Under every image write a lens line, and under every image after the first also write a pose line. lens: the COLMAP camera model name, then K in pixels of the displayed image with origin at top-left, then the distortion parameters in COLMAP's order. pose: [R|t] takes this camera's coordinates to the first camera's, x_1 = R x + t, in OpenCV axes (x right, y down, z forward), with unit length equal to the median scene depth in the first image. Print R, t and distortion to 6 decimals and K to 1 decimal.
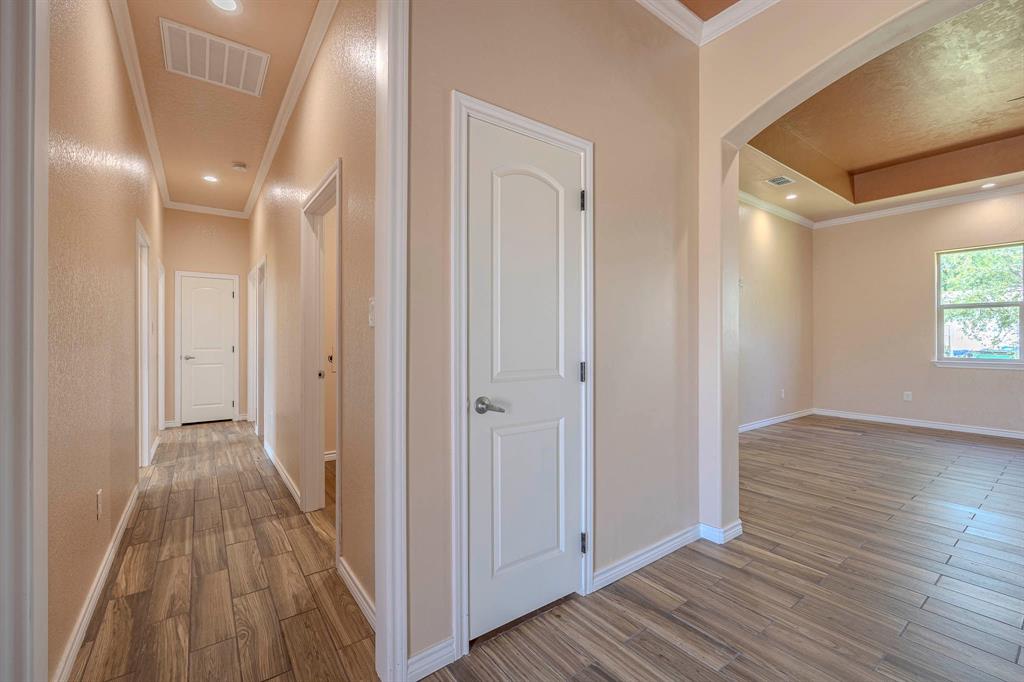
lens RADIAL K [[412.2, 0, 503.7], [0, 412.2, 336.7], [0, 0, 1]] dist [-0.002622, 0.000476]
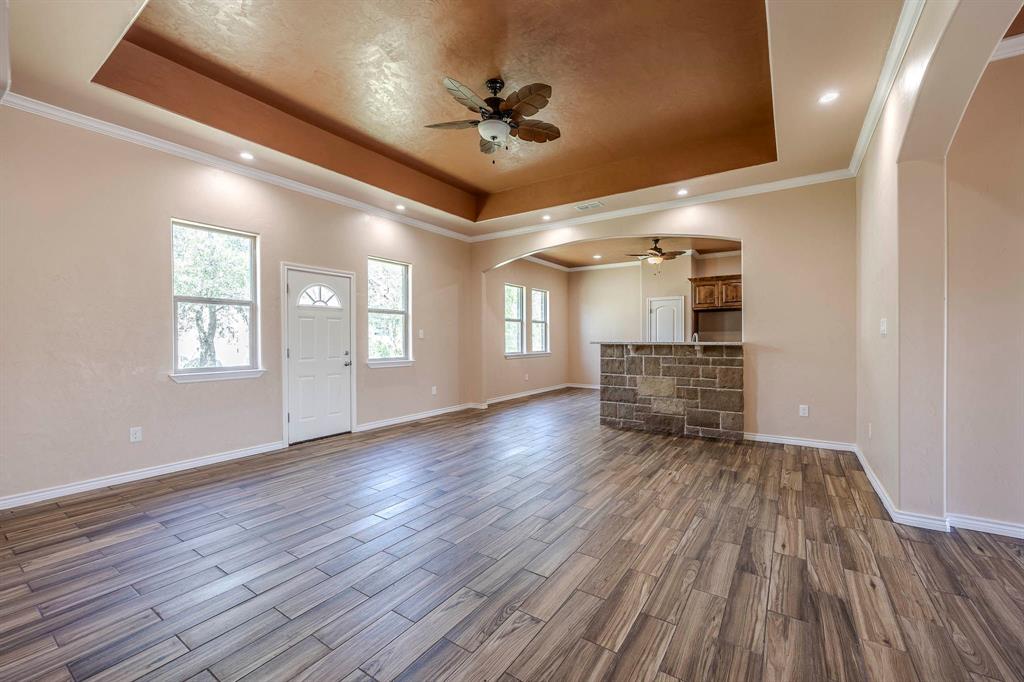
lens RADIAL K [[412.2, 0, 515.4], [0, 412.2, 334.7], [0, 0, 1]] dist [-0.002622, 0.000476]
pose [[-0.357976, 0.010804, 0.933668, 0.221264], [-0.000989, 0.999928, -0.011950, -0.003012], [-0.933730, -0.005201, -0.357939, 0.802969]]
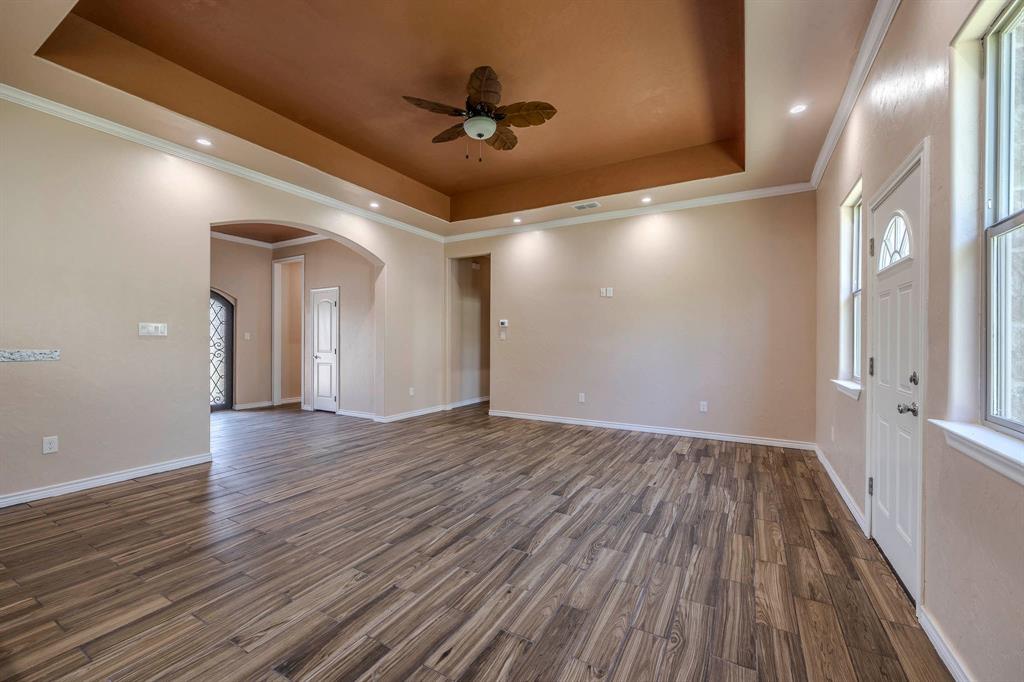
lens RADIAL K [[412.2, 0, 516.1], [0, 412.2, 341.9], [0, 0, 1]] dist [-0.002622, 0.000476]
pose [[0.430459, 0.002060, -0.902608, 1.582370], [0.000717, 0.999996, 0.002625, -0.003339], [0.902610, -0.001777, 0.430456, 0.328890]]
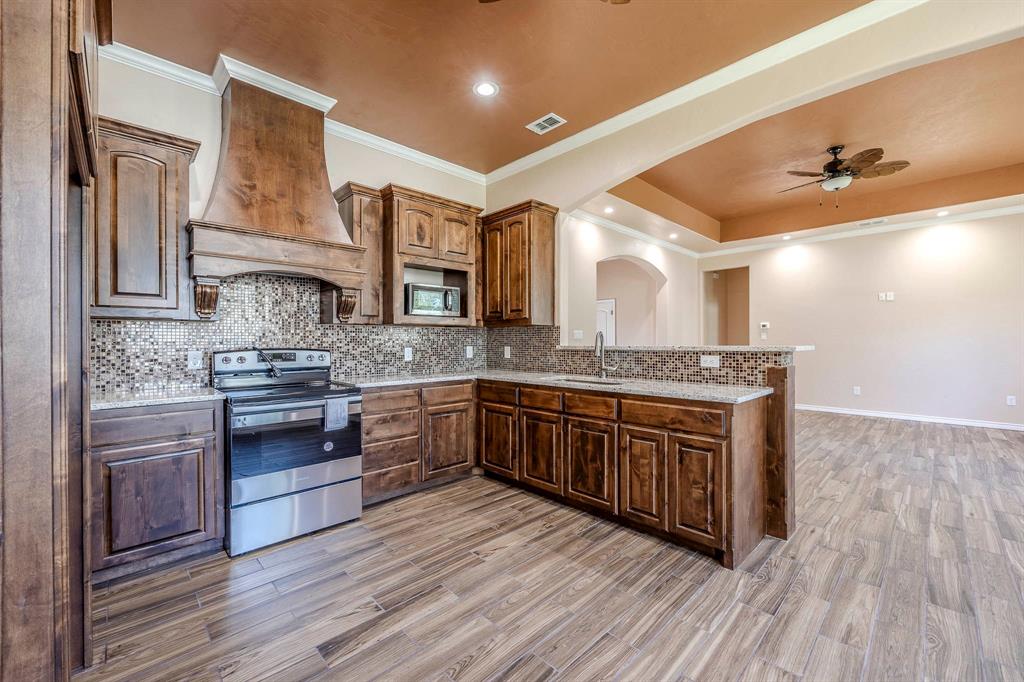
lens RADIAL K [[412.2, 0, 515.8], [0, 412.2, 340.7], [0, 0, 1]] dist [-0.002622, 0.000476]
pose [[0.159584, -0.002924, -0.987180, 1.741330], [0.005963, 0.999980, -0.001998, -0.006160], [0.987166, -0.005568, 0.159598, -0.314630]]
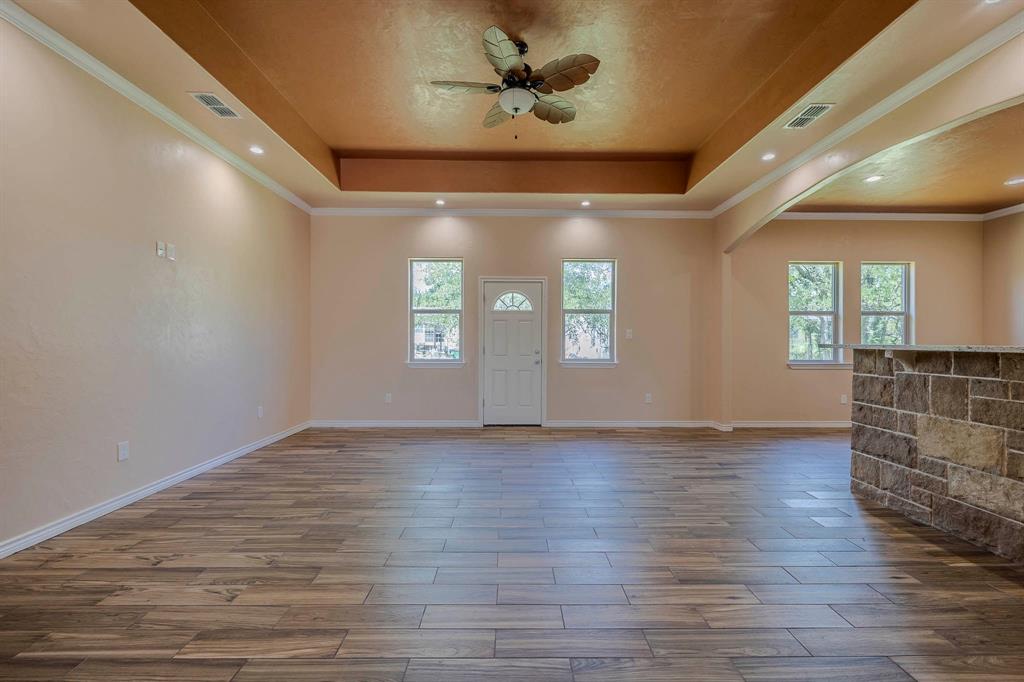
lens RADIAL K [[412.2, 0, 512.4], [0, 412.2, 335.0], [0, 0, 1]] dist [-0.002622, 0.000476]
pose [[0.564054, 0.014952, 0.825602, 0.382803], [-0.007237, 0.999887, -0.013165, 0.000112], [-0.825706, 0.001451, 0.564099, 0.218811]]
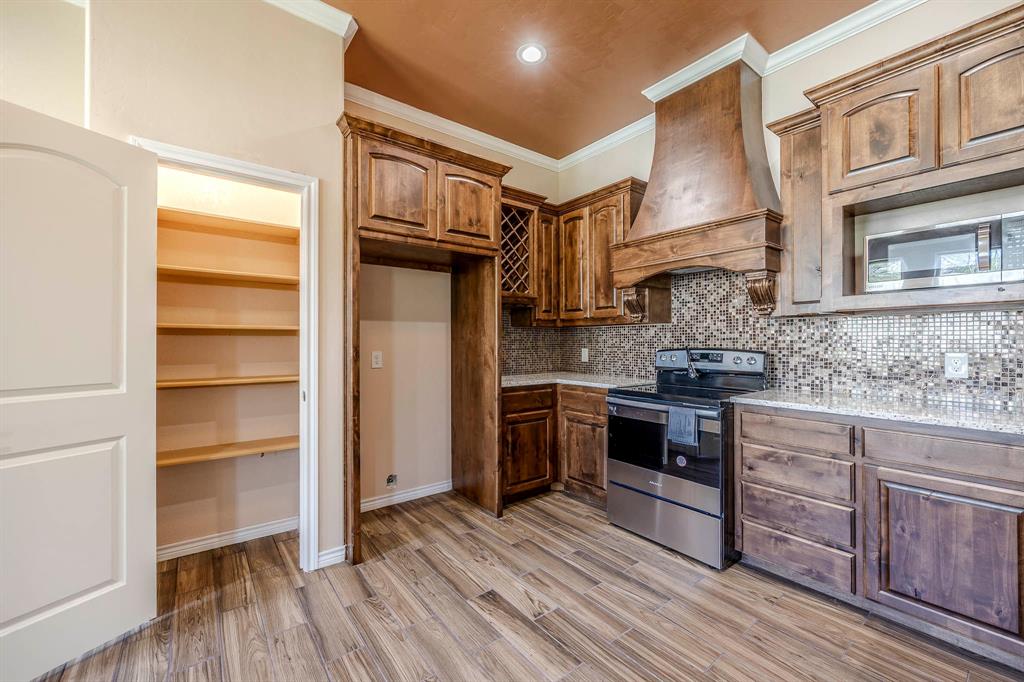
lens RADIAL K [[412.2, 0, 513.4], [0, 412.2, 341.1], [0, 0, 1]] dist [-0.002622, 0.000476]
pose [[-0.998832, -0.000738, -0.048318, 1.379322], [-0.000574, 0.999994, -0.003426, -0.005579], [0.048320, -0.003394, -0.998826, -0.006144]]
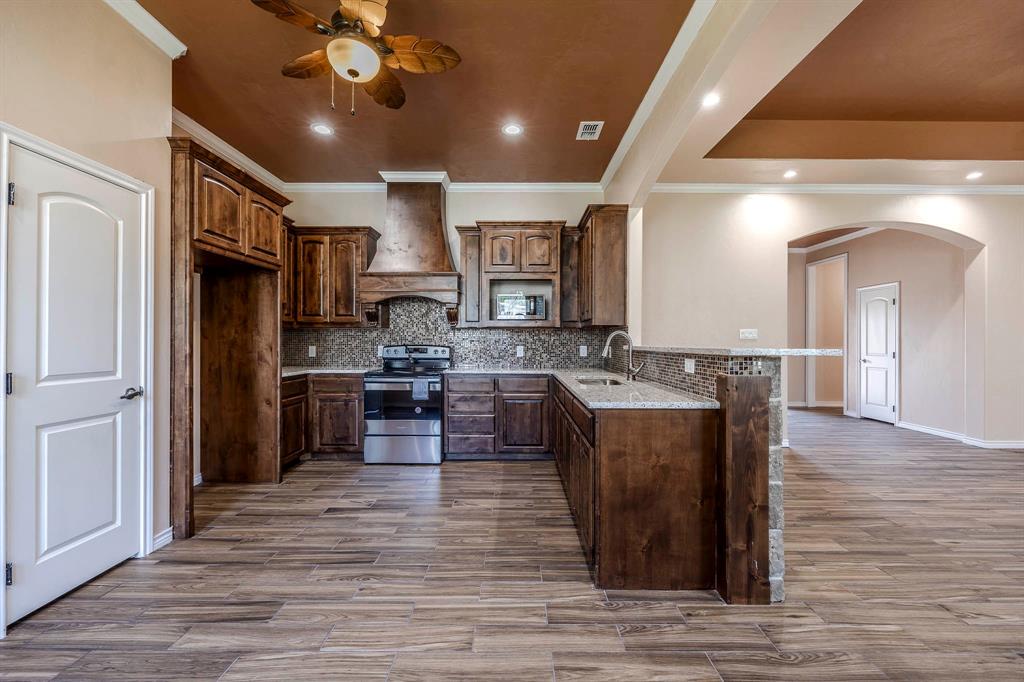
lens RADIAL K [[412.2, 0, 514.7], [0, 412.2, 341.2], [0, 0, 1]] dist [-0.002622, 0.000476]
pose [[-0.576220, -0.003472, -0.817287, 1.724092], [-0.002042, 0.999994, -0.002809, -0.003808], [0.817292, 0.000051, -0.576224, 0.158357]]
